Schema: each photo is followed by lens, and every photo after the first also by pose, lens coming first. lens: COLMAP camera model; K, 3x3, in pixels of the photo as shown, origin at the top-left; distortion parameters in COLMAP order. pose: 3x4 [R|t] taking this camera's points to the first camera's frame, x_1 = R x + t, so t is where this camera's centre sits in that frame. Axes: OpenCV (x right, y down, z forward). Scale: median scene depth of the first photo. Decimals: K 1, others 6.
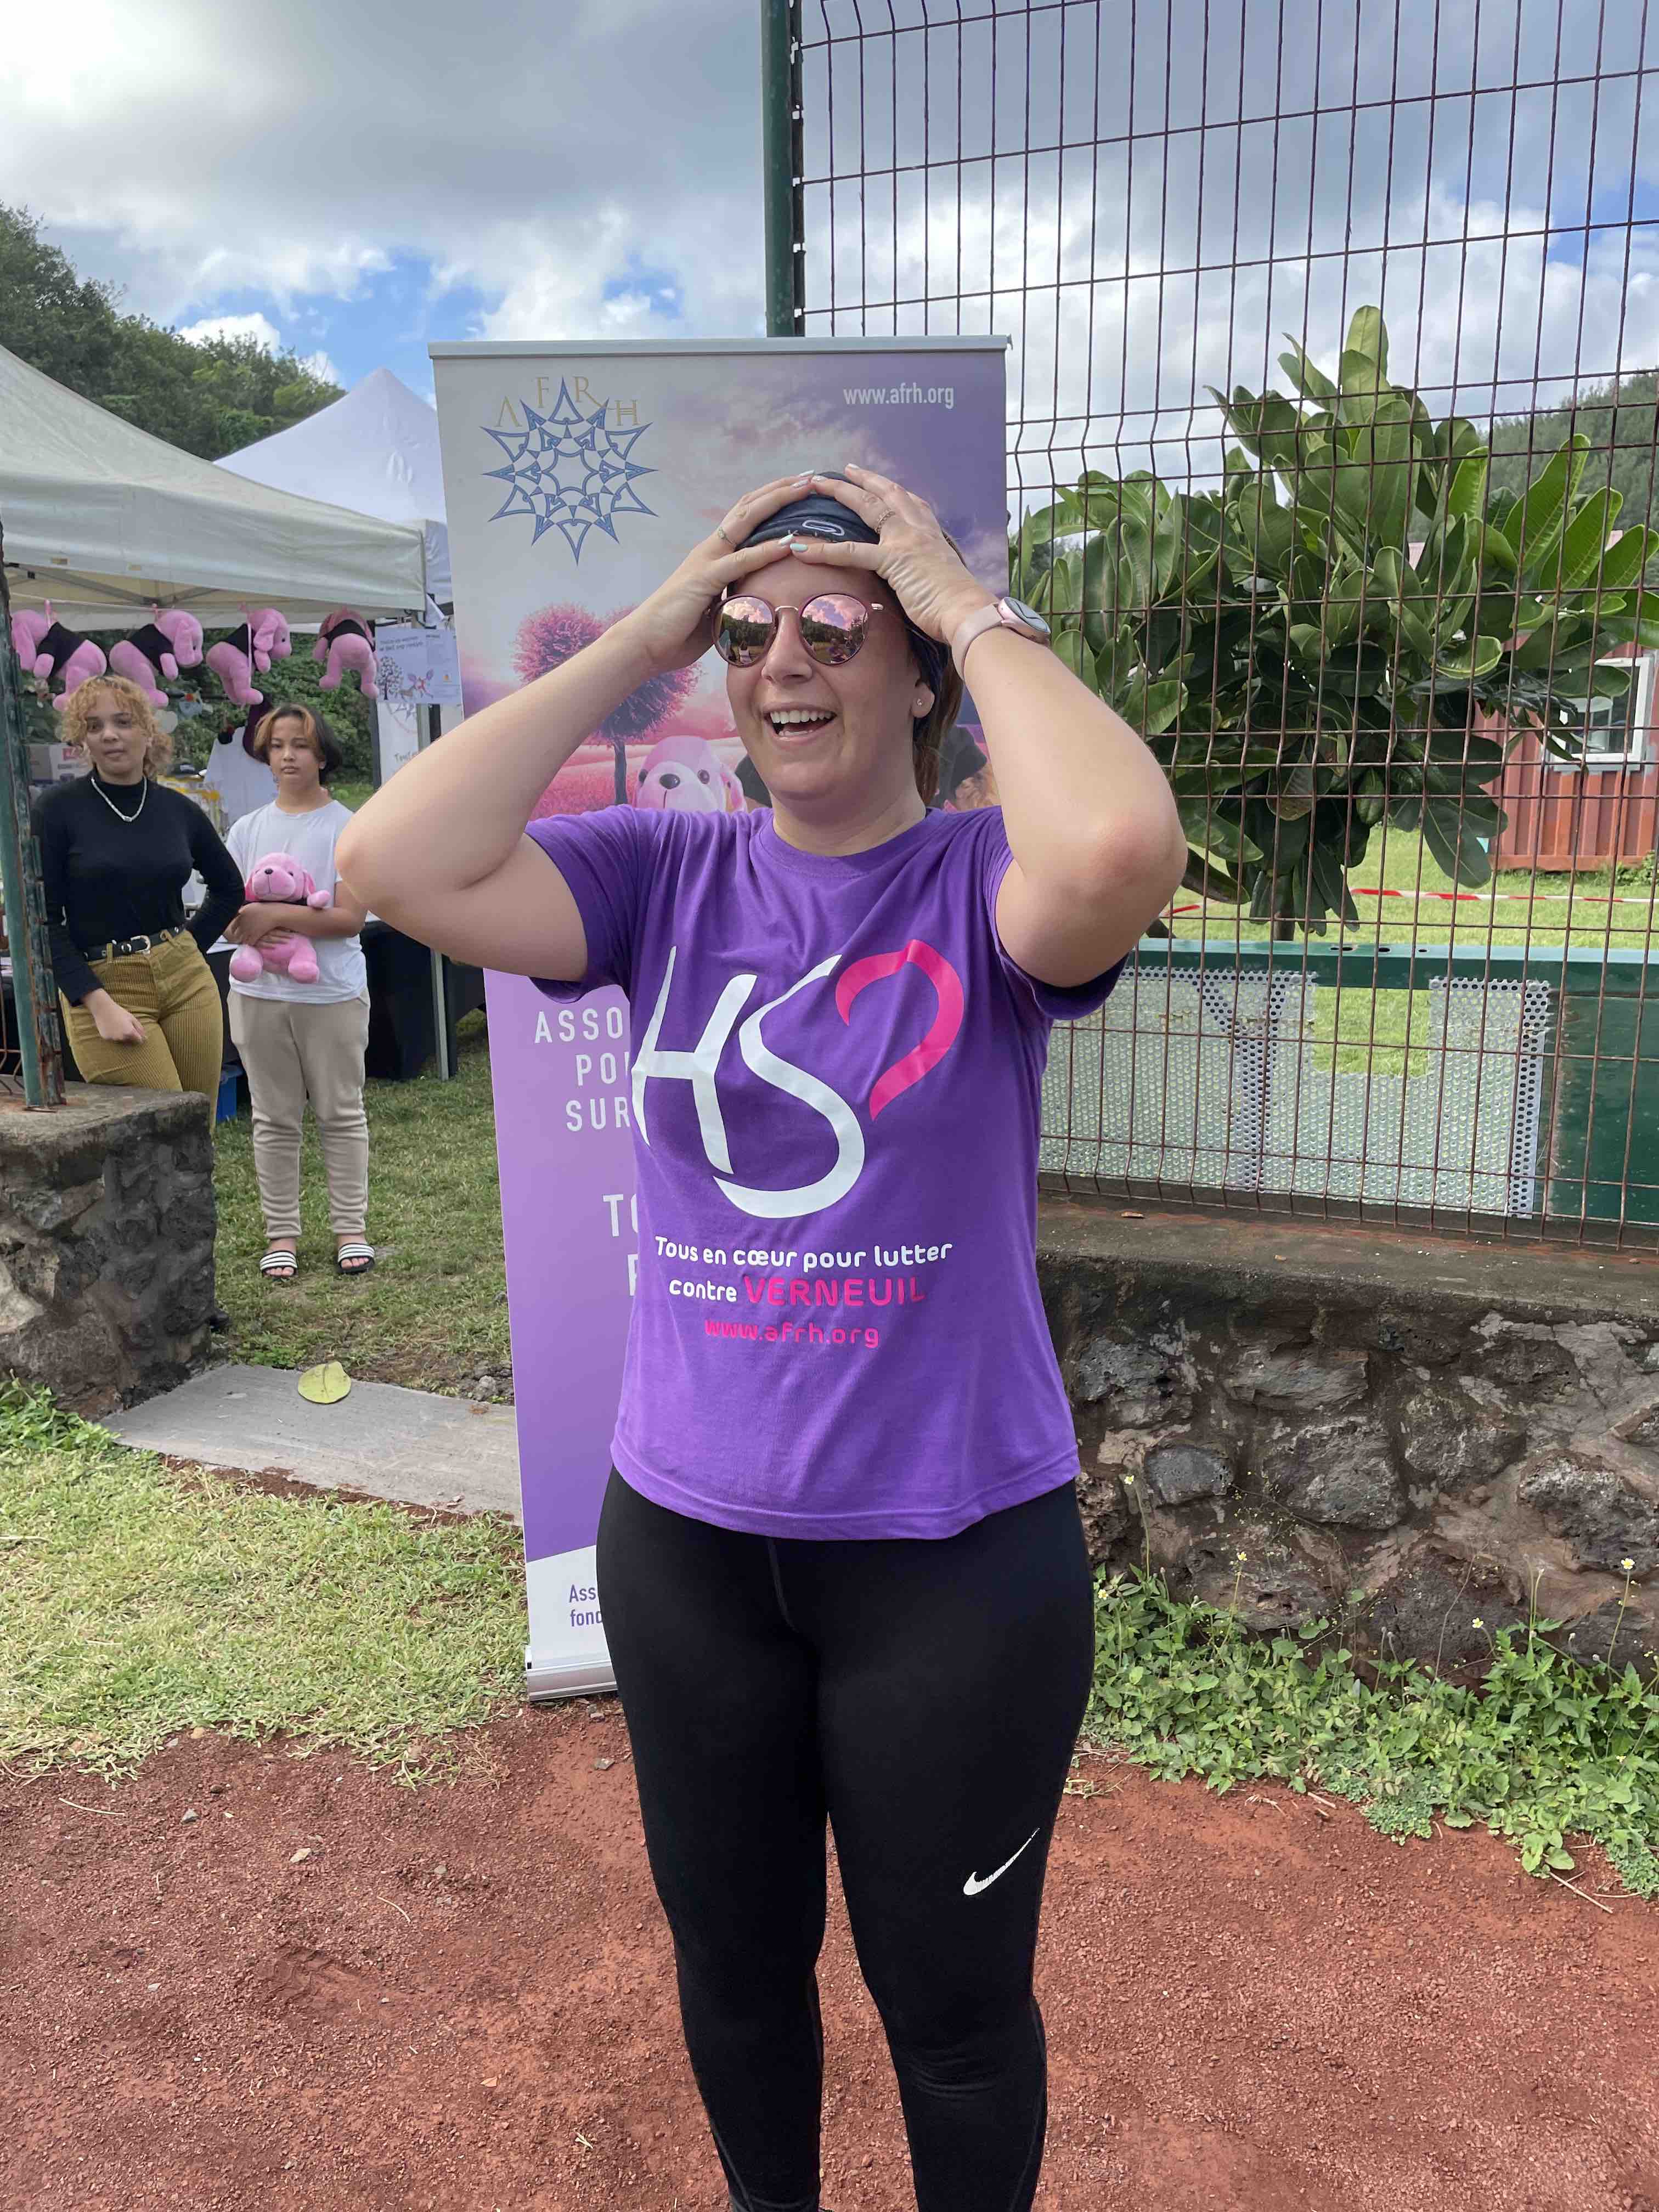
lens RADIAL K [[1658.1, 0, 830.2], [0, 1658.1, 1118.9], [0, 0, 1]] dist [0.052201, -0.005457]
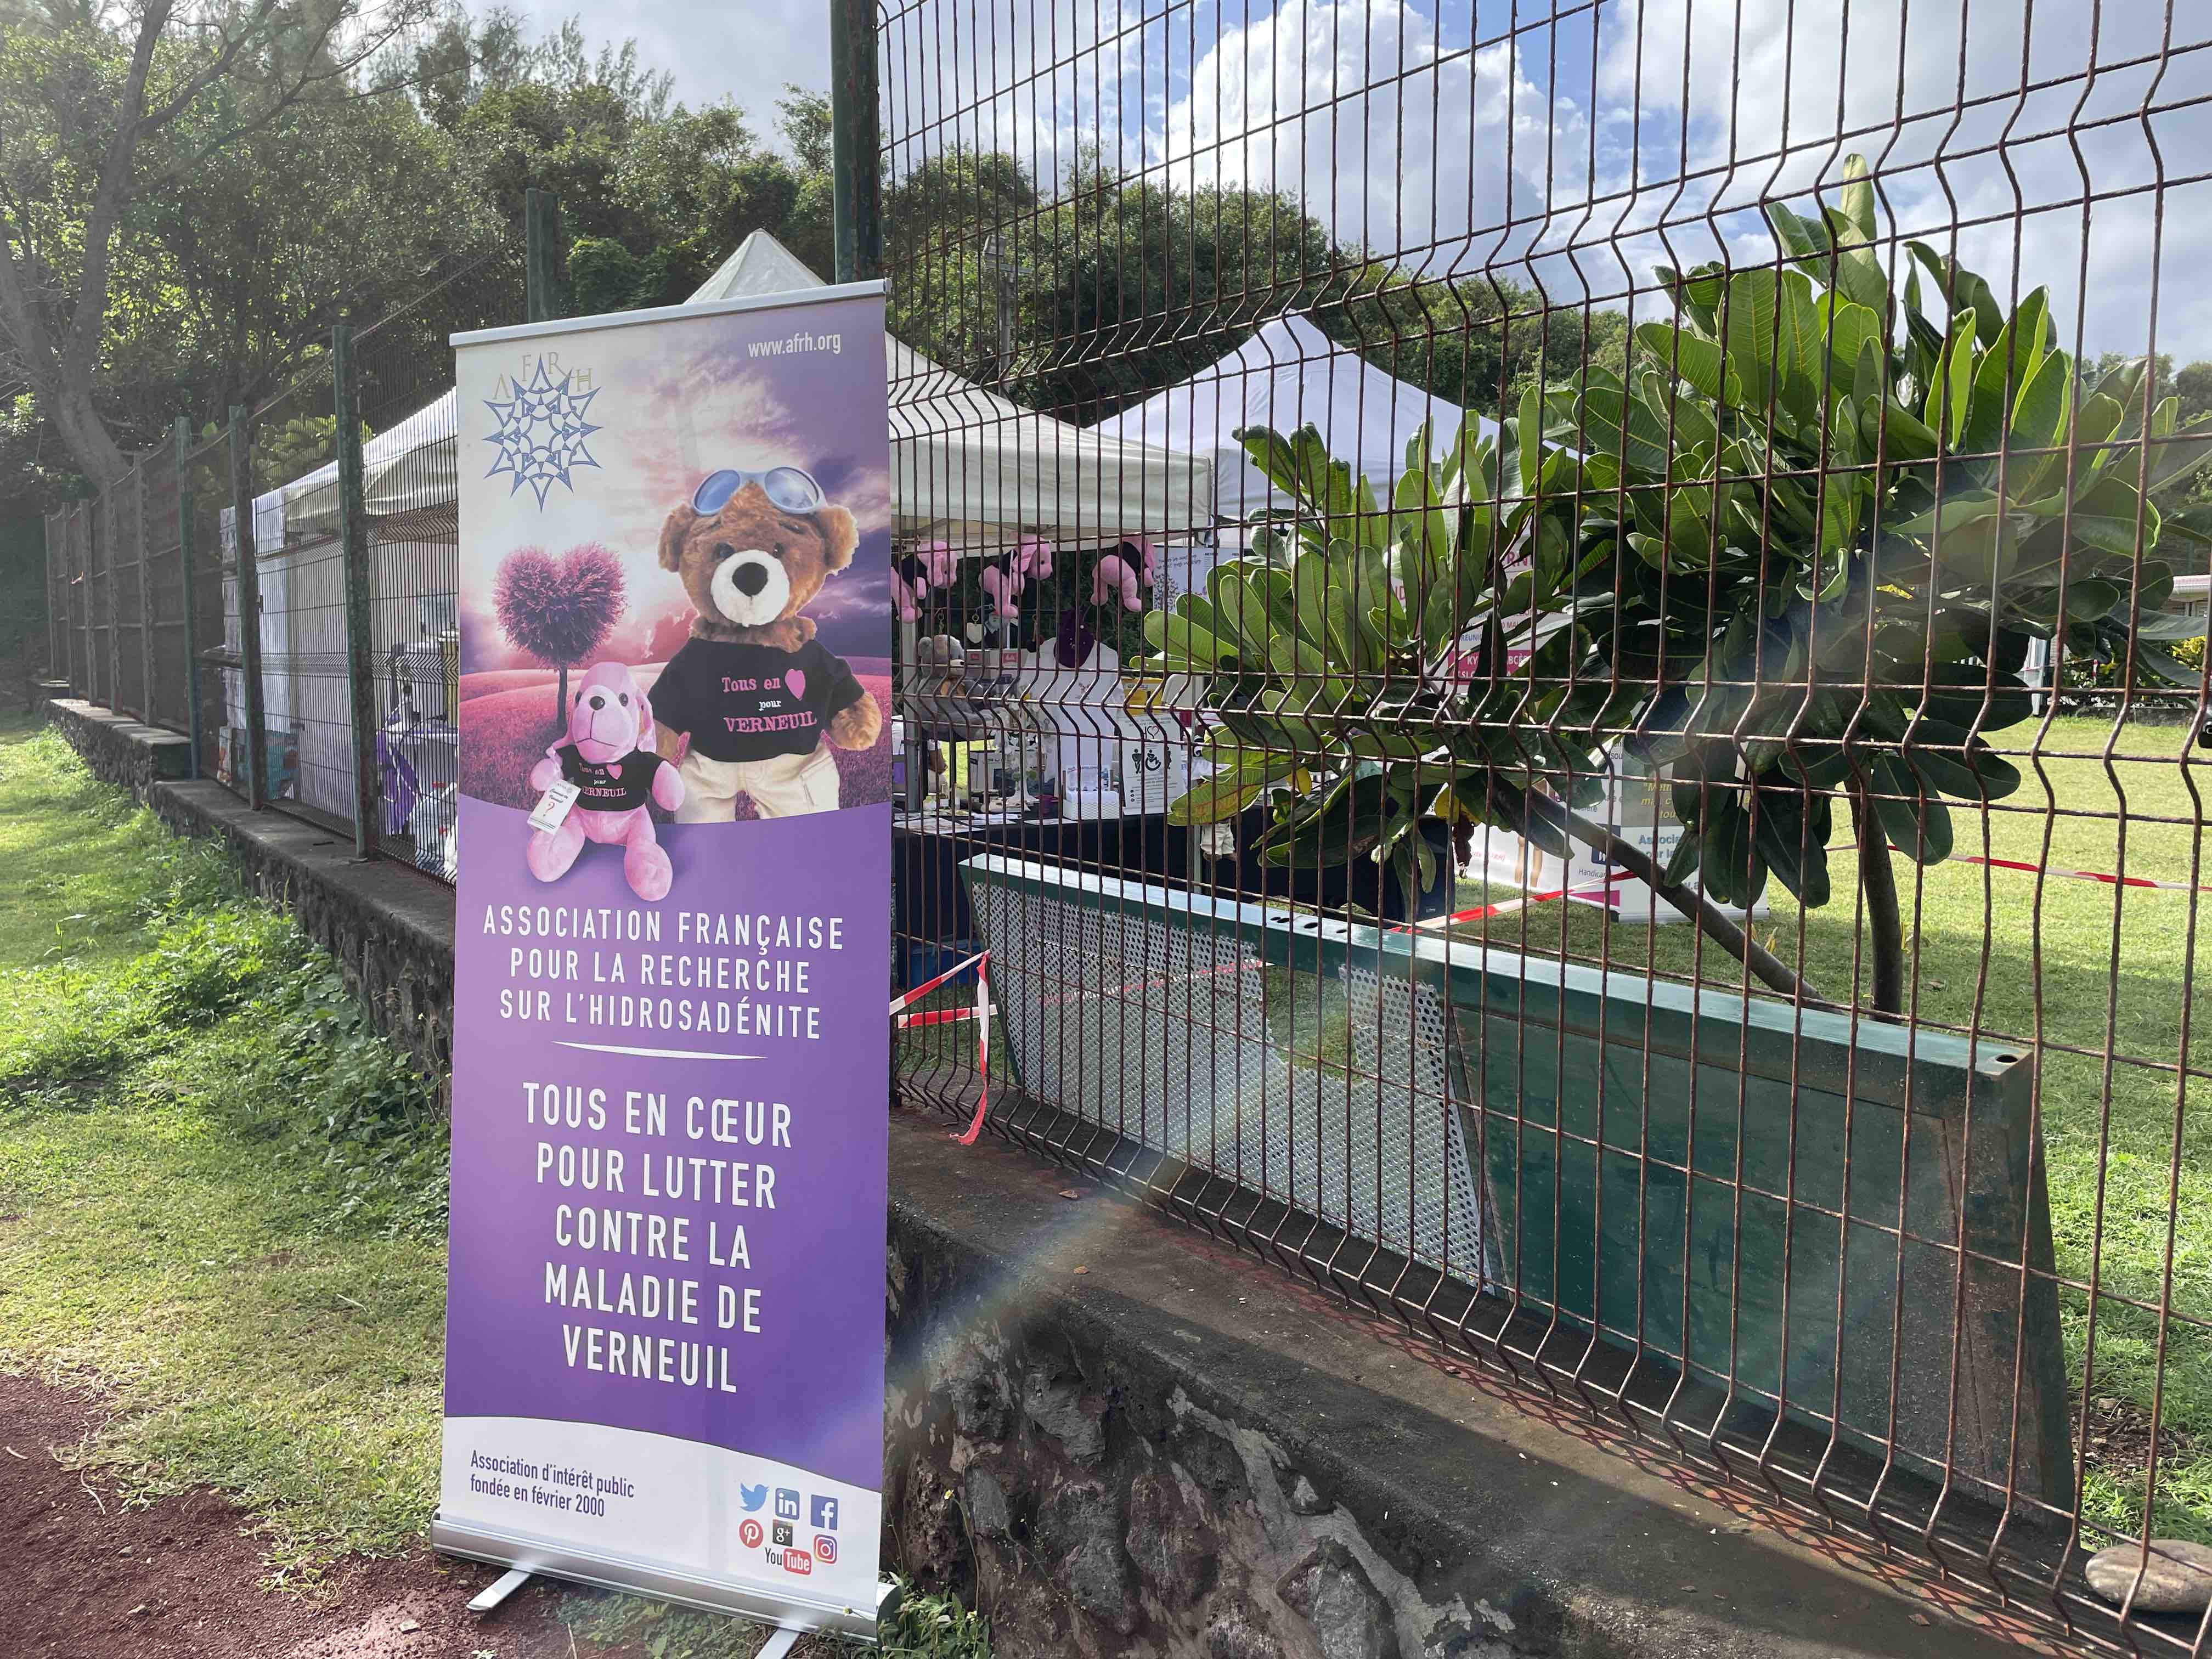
lens RADIAL K [[1658.1, 0, 1105.7], [0, 1658.1, 809.1], [0, 0, 1]] dist [0.052201, -0.005457]
pose [[0.856867, 0.062496, -0.511735, 0.760659], [-0.124208, 0.988411, -0.087268, -0.084199], [0.500351, 0.138338, 0.854700, 0.259181]]
